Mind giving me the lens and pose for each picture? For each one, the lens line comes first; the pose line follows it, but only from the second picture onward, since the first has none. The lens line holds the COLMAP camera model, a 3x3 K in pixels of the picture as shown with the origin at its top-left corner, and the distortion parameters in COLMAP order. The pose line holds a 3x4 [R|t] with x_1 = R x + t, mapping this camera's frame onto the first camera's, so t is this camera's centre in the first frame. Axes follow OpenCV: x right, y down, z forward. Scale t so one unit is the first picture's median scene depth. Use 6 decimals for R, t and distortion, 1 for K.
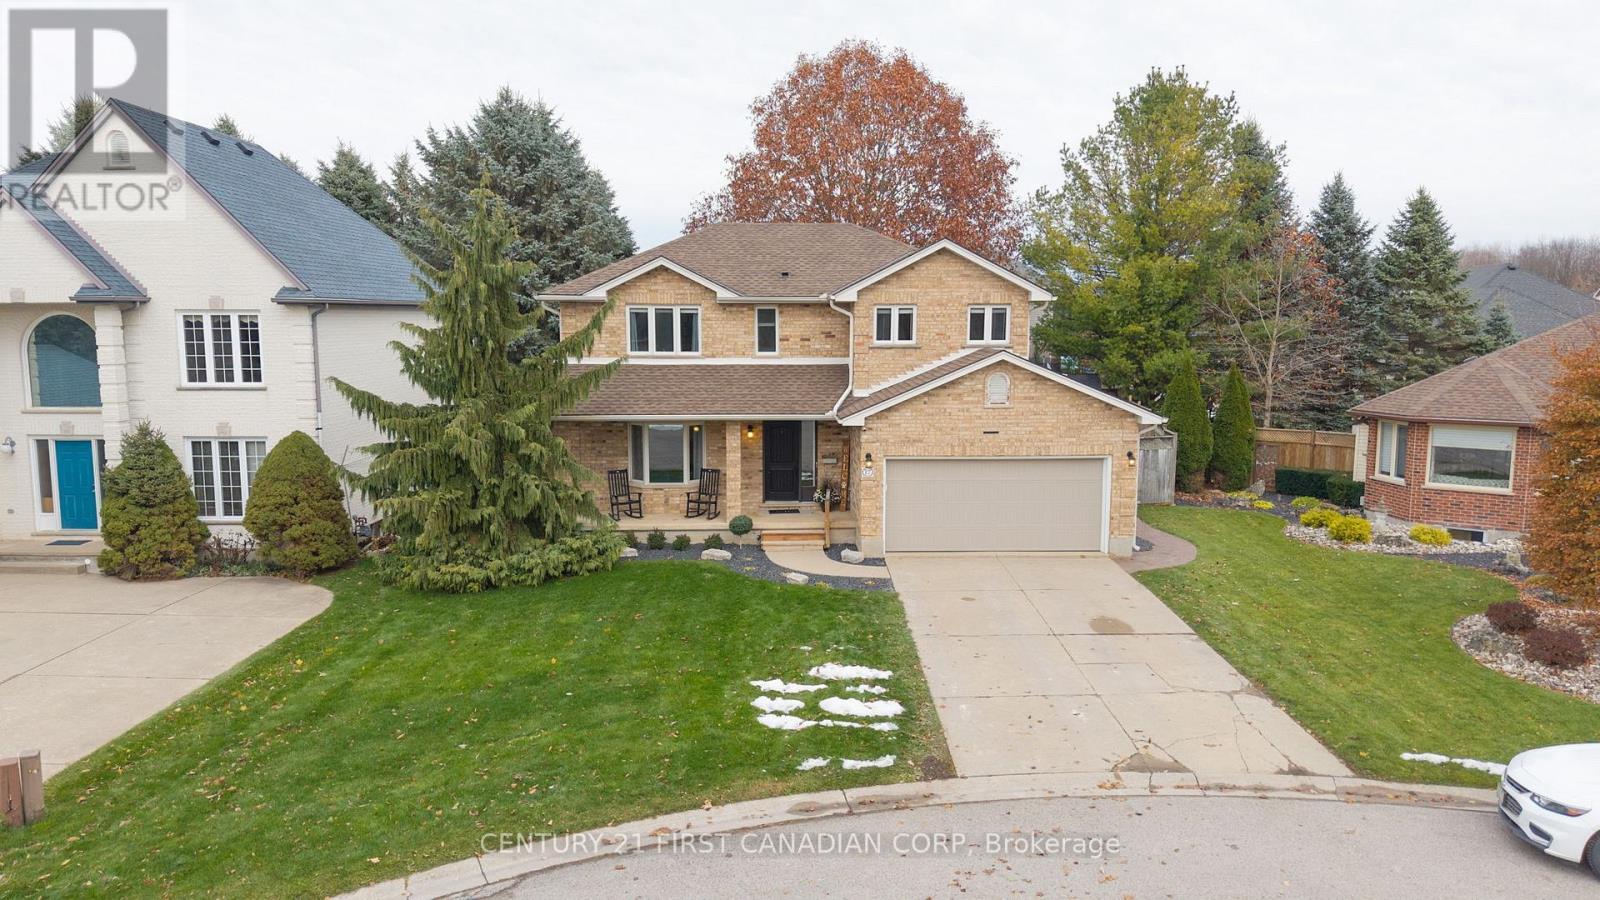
lens RADIAL K [[1069.2, 0, 800.0], [0, 1069.2, 450.0], [0, 0, 1]] dist [0.005781, 0.000032]
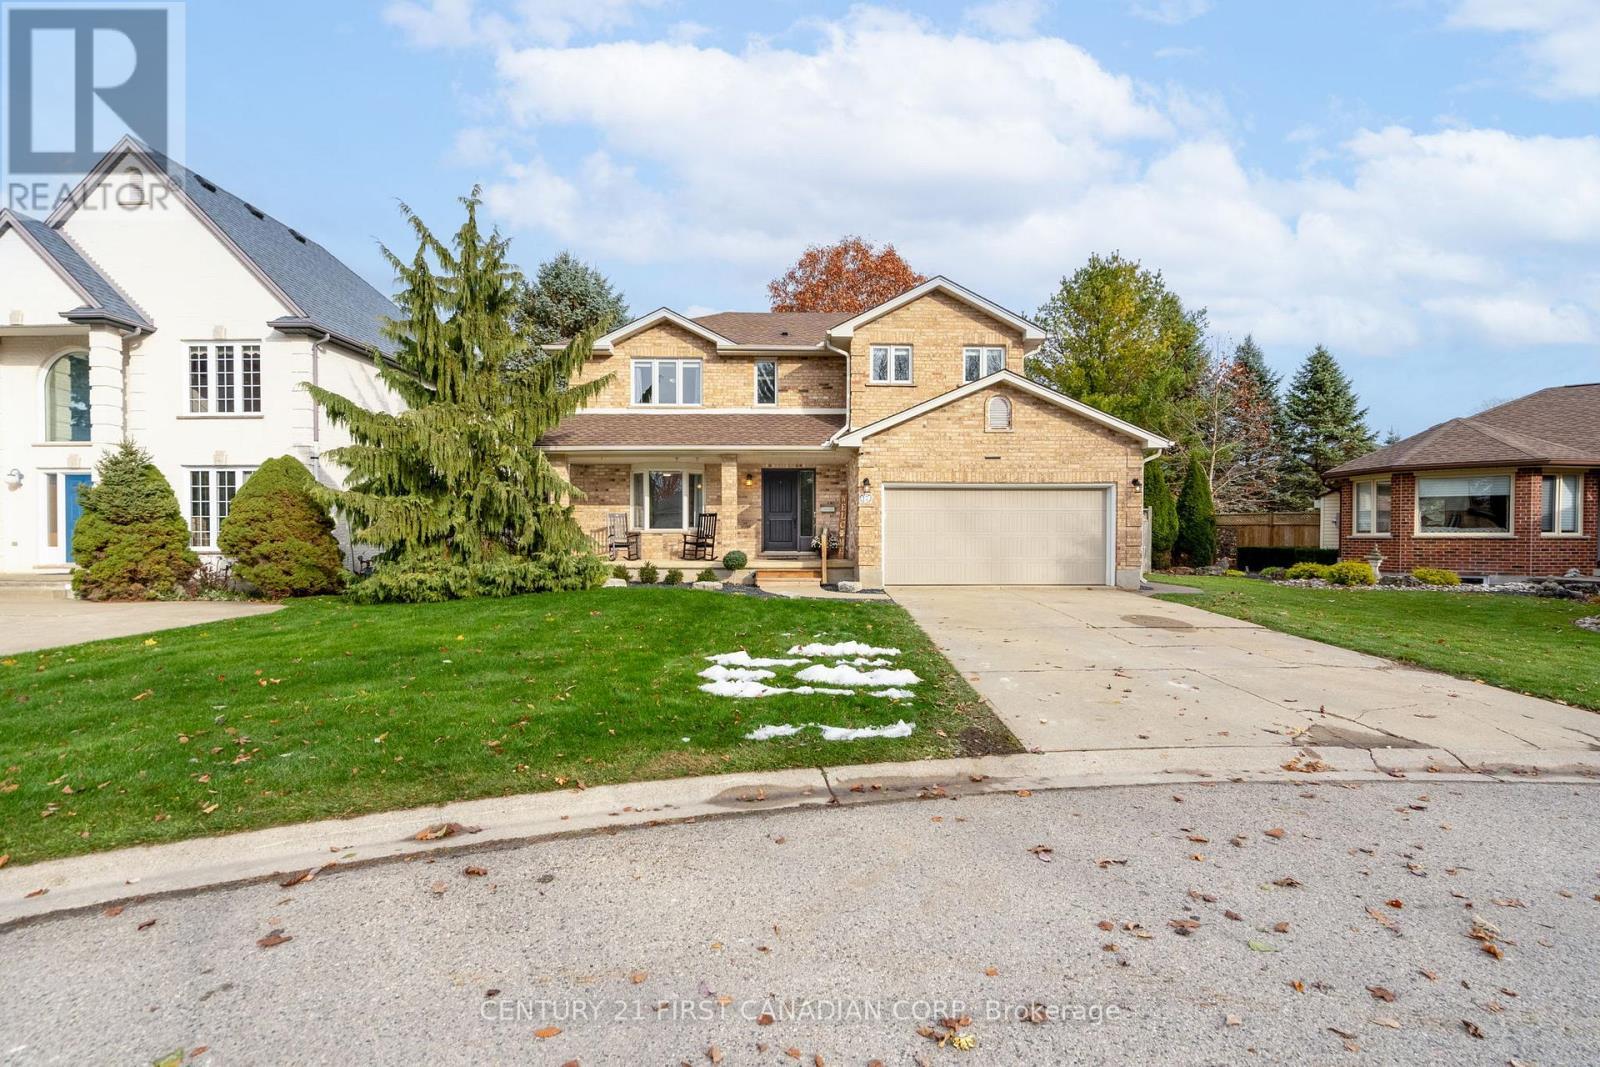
lens RADIAL K [[762.5, 0, 800.0], [0, 762.5, 533.5], [0, 0, 1]] dist [-0.027459, 0.020818]
pose [[0.999755, -0.000348, -0.022146, 0.019630], [-0.002053, 0.994114, -0.108320, 0.125976], [0.022054, 0.108339, 0.993869, 0.315238]]
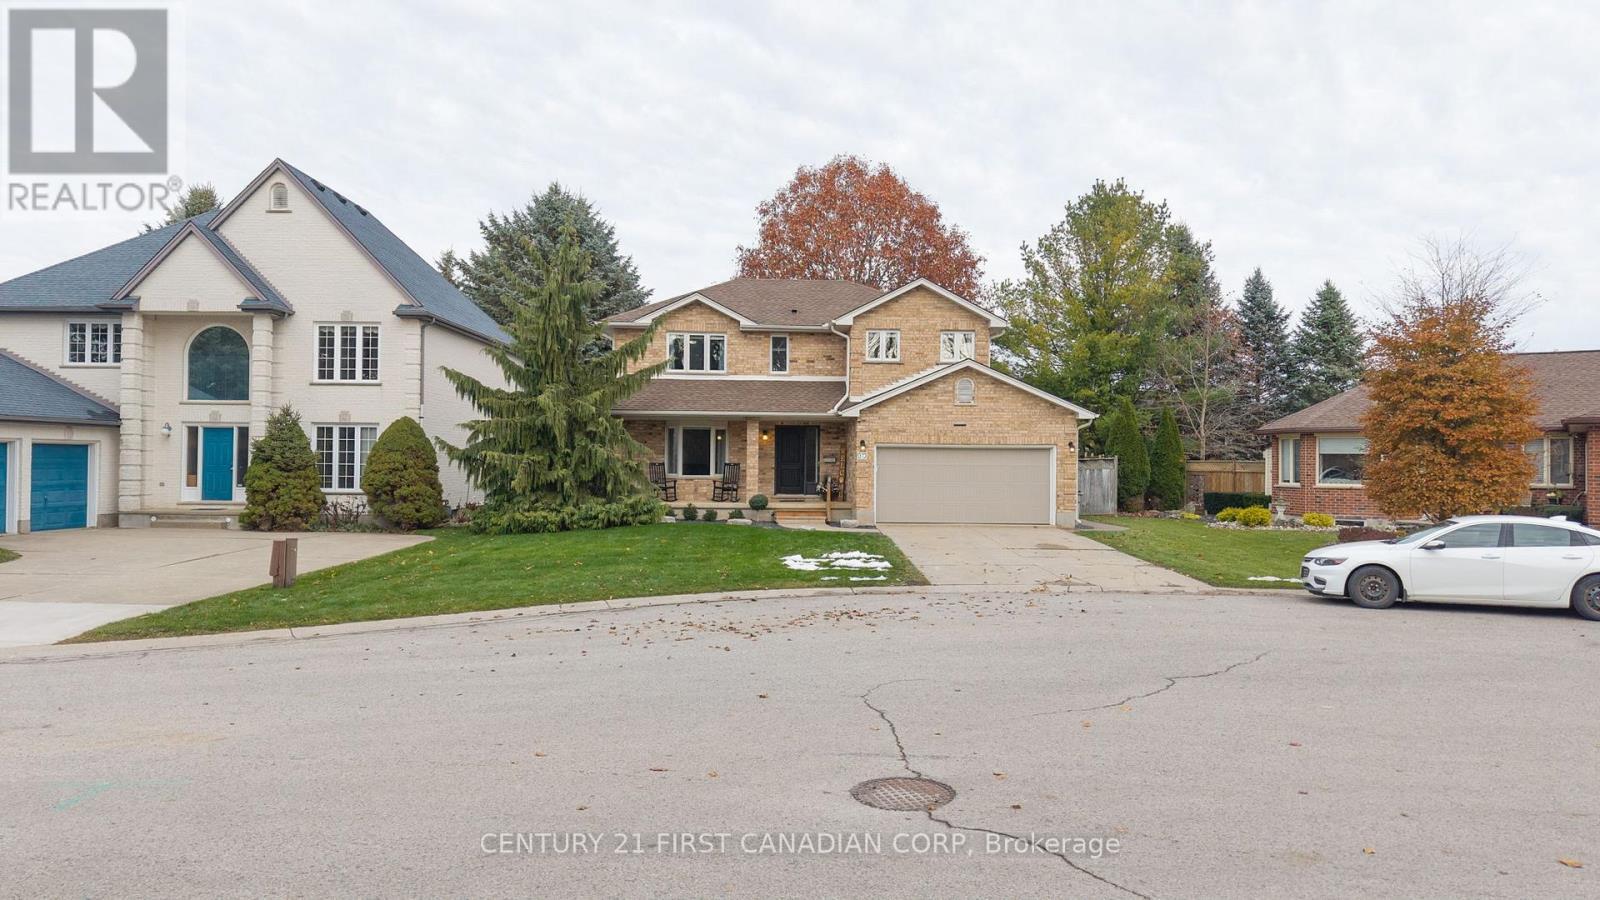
lens RADIAL K [[1035.5, 0, 800.2], [0, 1035.5, 436.4], [0, 0, 1]] dist [0.048083, -0.102827]
pose [[0.999859, 0.009354, 0.013914, -0.025536], [-0.007468, 0.991498, -0.129909, 0.155566], [-0.015011, 0.129787, 0.991428, -0.202711]]
